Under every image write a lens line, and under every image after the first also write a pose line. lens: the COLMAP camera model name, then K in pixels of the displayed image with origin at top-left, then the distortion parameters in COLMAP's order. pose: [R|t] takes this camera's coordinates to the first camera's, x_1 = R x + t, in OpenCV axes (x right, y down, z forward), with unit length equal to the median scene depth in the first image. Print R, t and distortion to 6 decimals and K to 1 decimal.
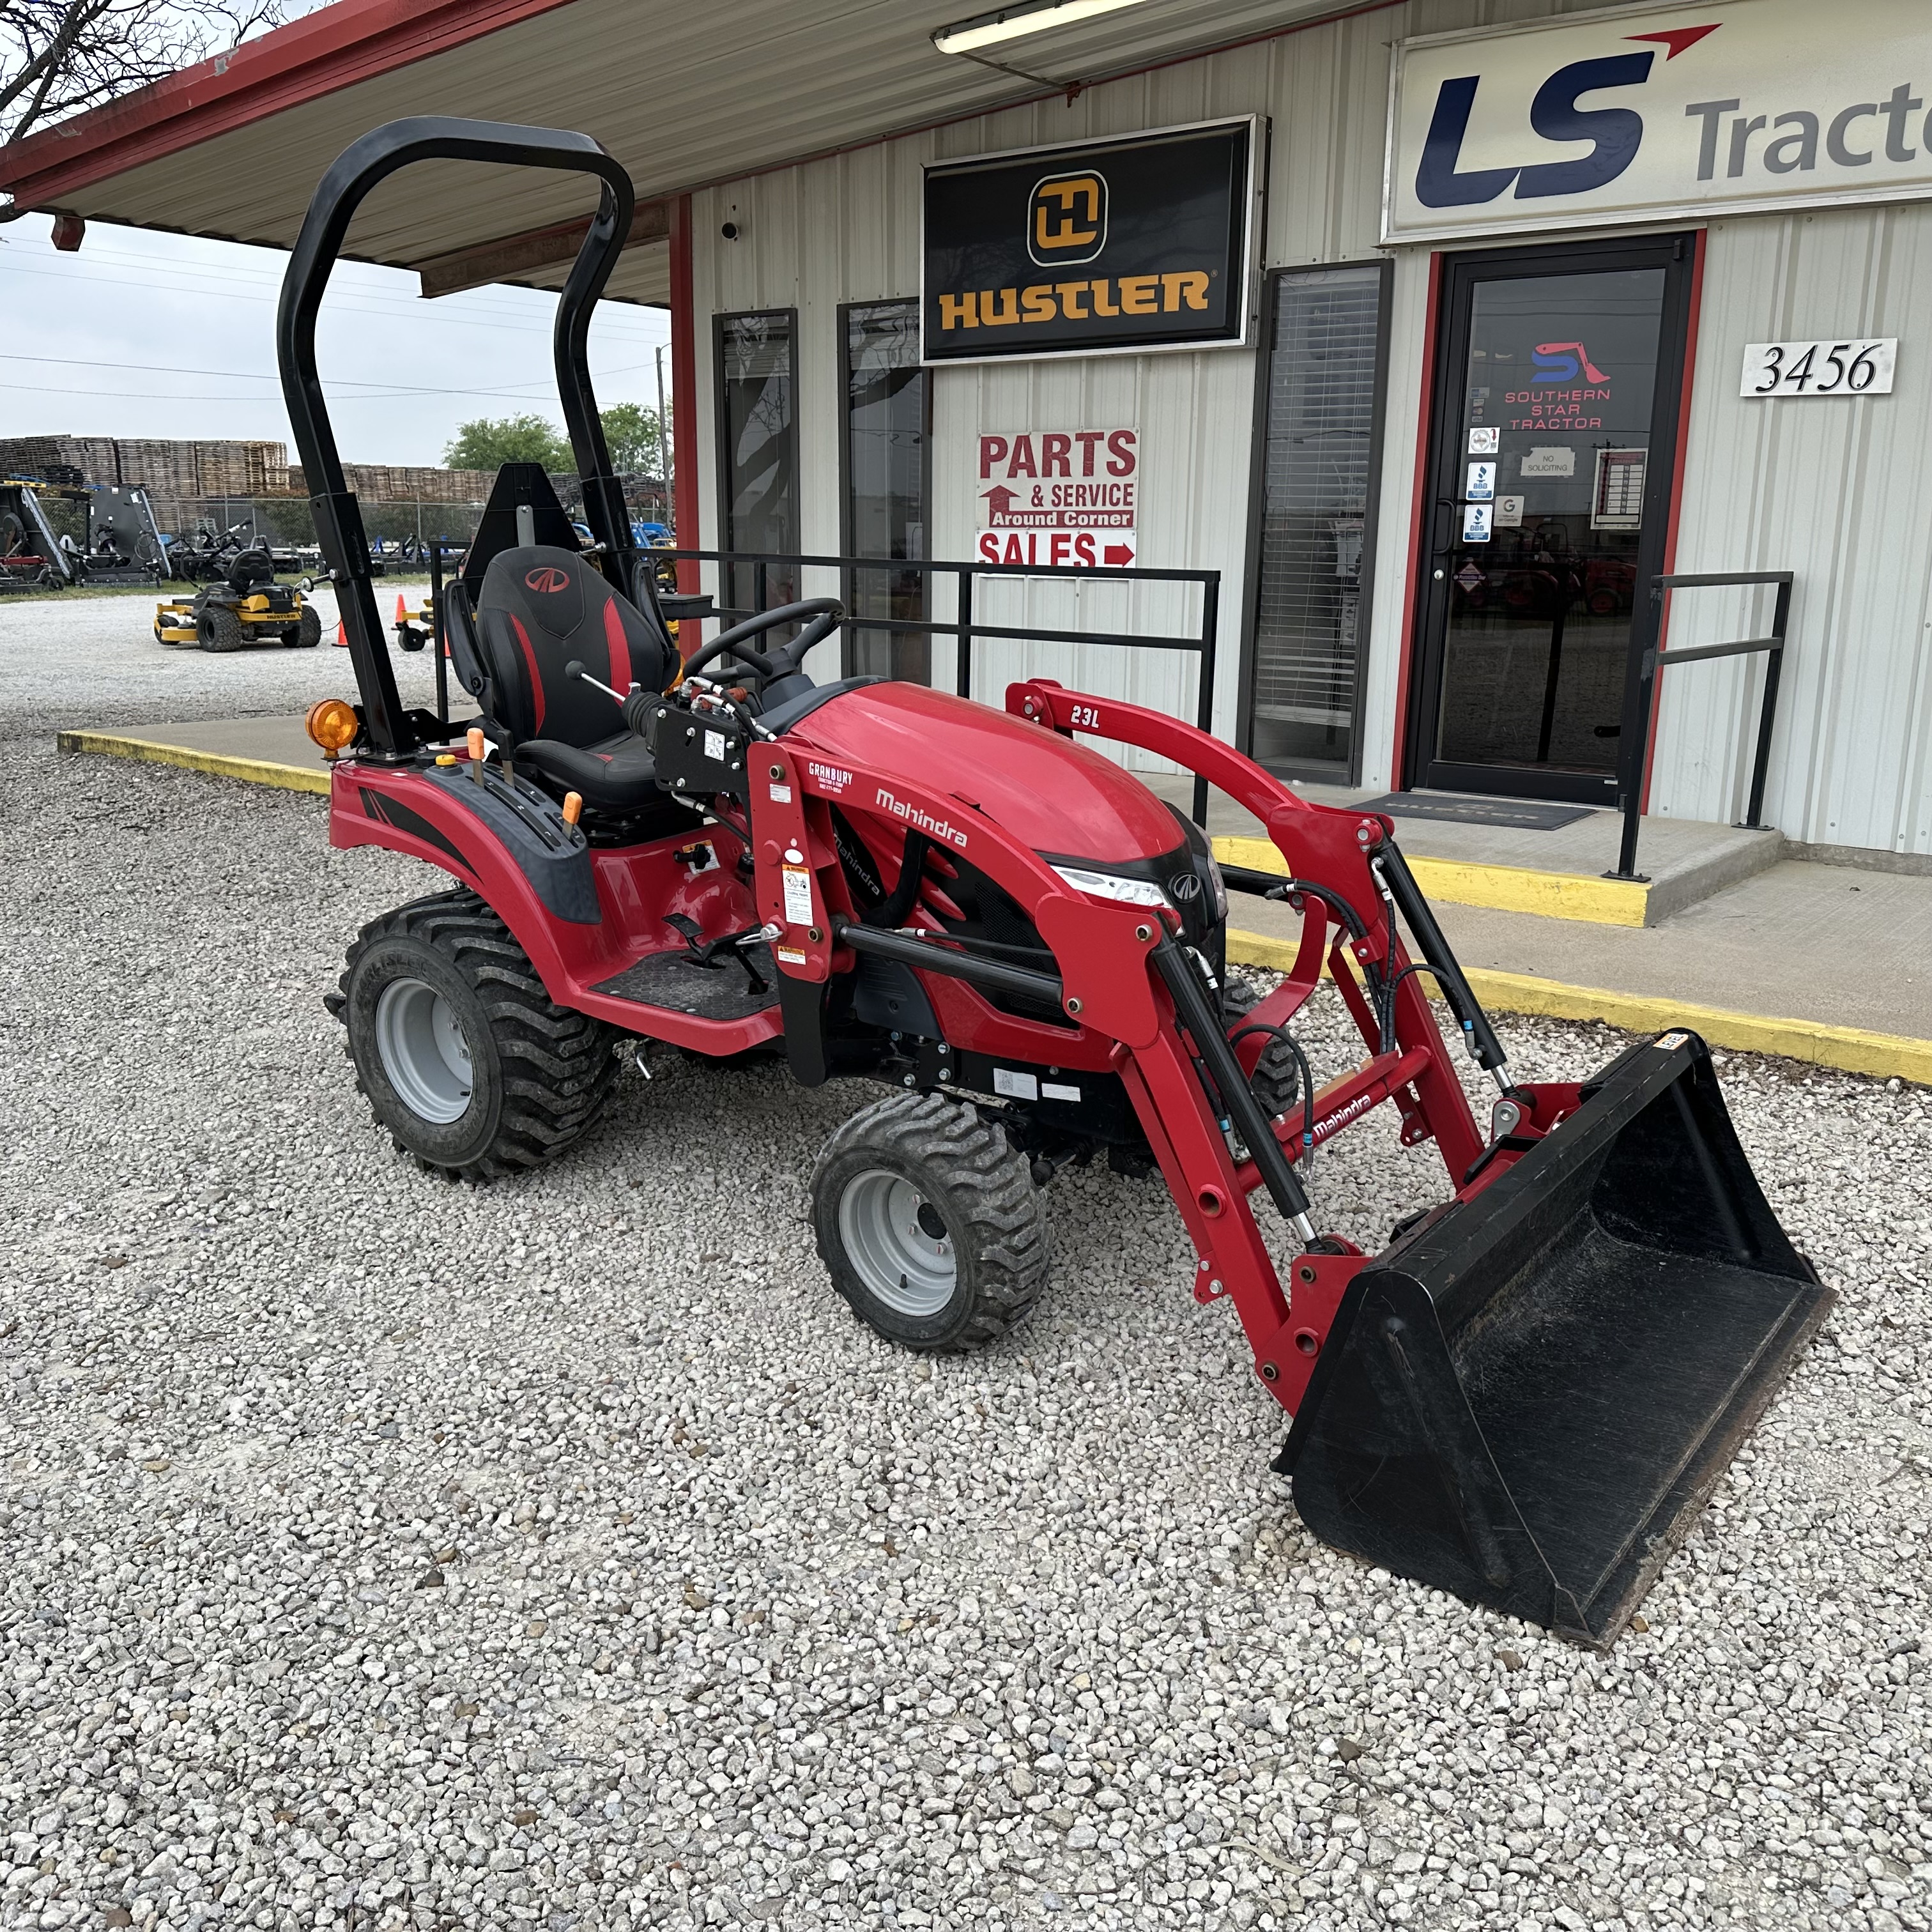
lens RADIAL K [[1802.8, 0, 975.7], [0, 1802.8, 926.9], [0, 0, 1]] dist [0.002235, 0.000000]
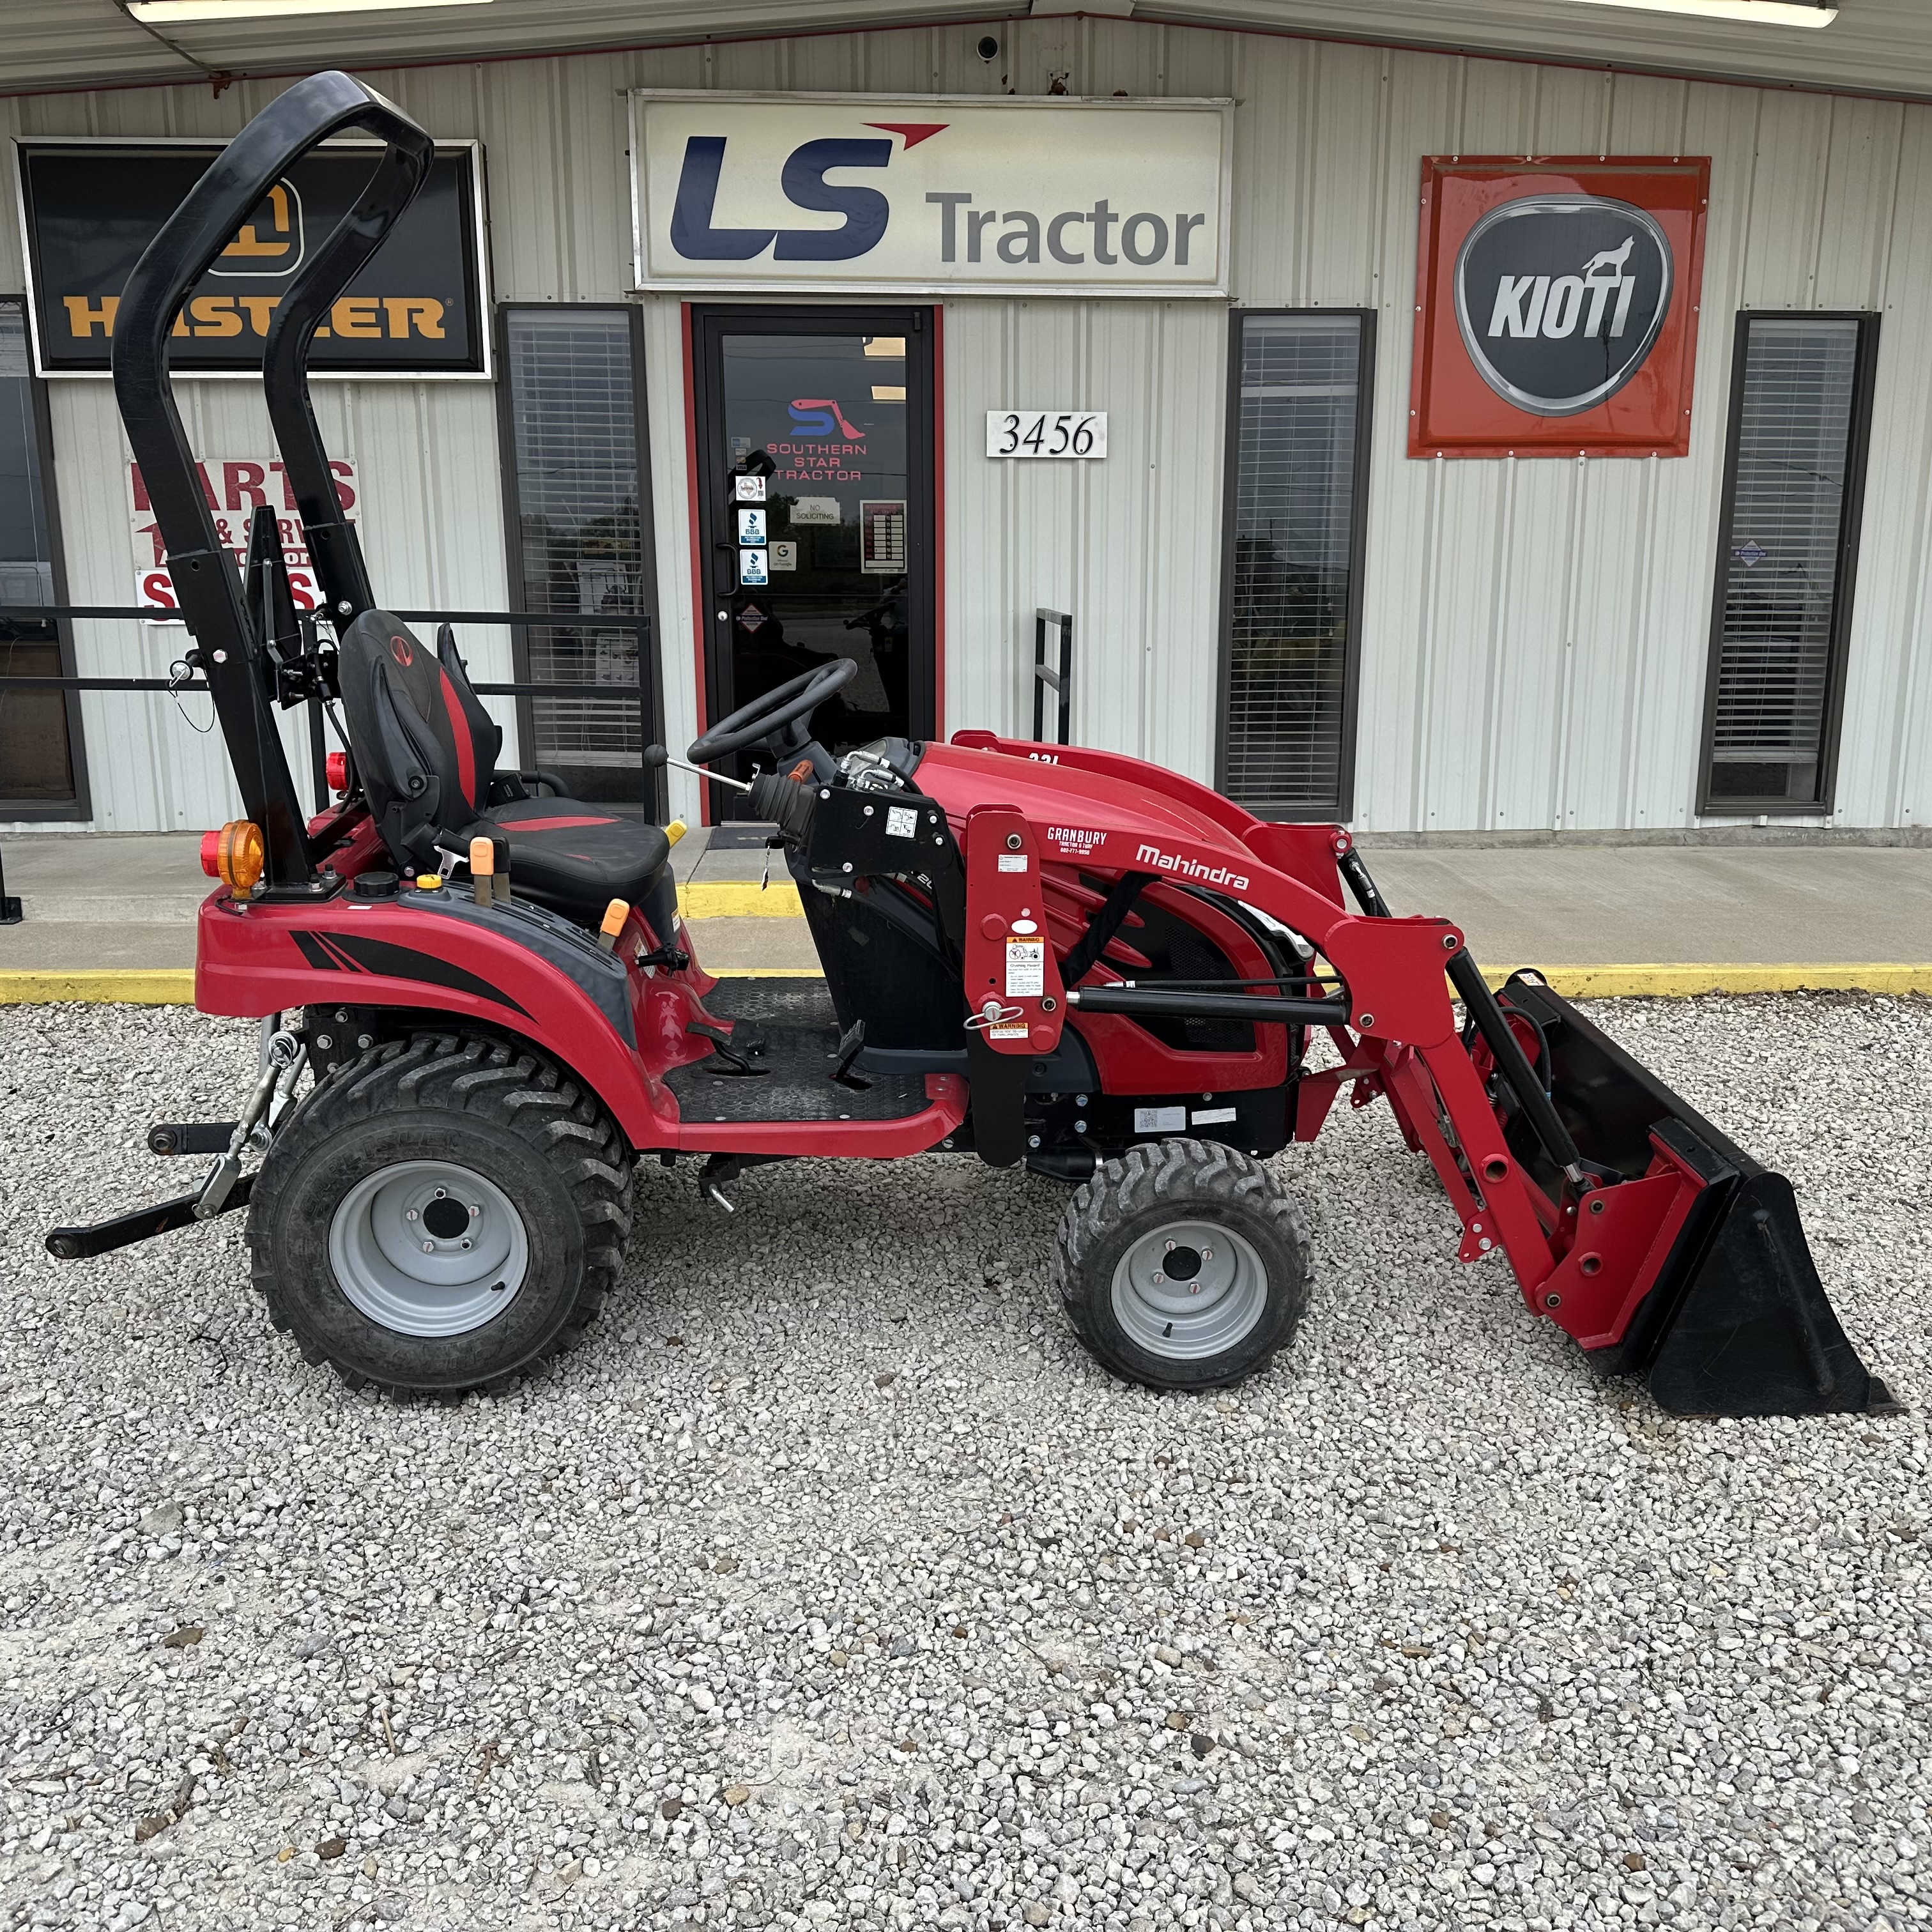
lens RADIAL K [[1802.8, 0, 978.0], [0, 1802.8, 970.8], [0, 0, 1]] dist [0.002235, 0.000000]
pose [[0.766487, -0.147009, 0.625209, -0.347384], [0.145406, 0.987896, 0.054027, -0.034384], [-0.625584, 0.049498, 0.778585, 0.132083]]
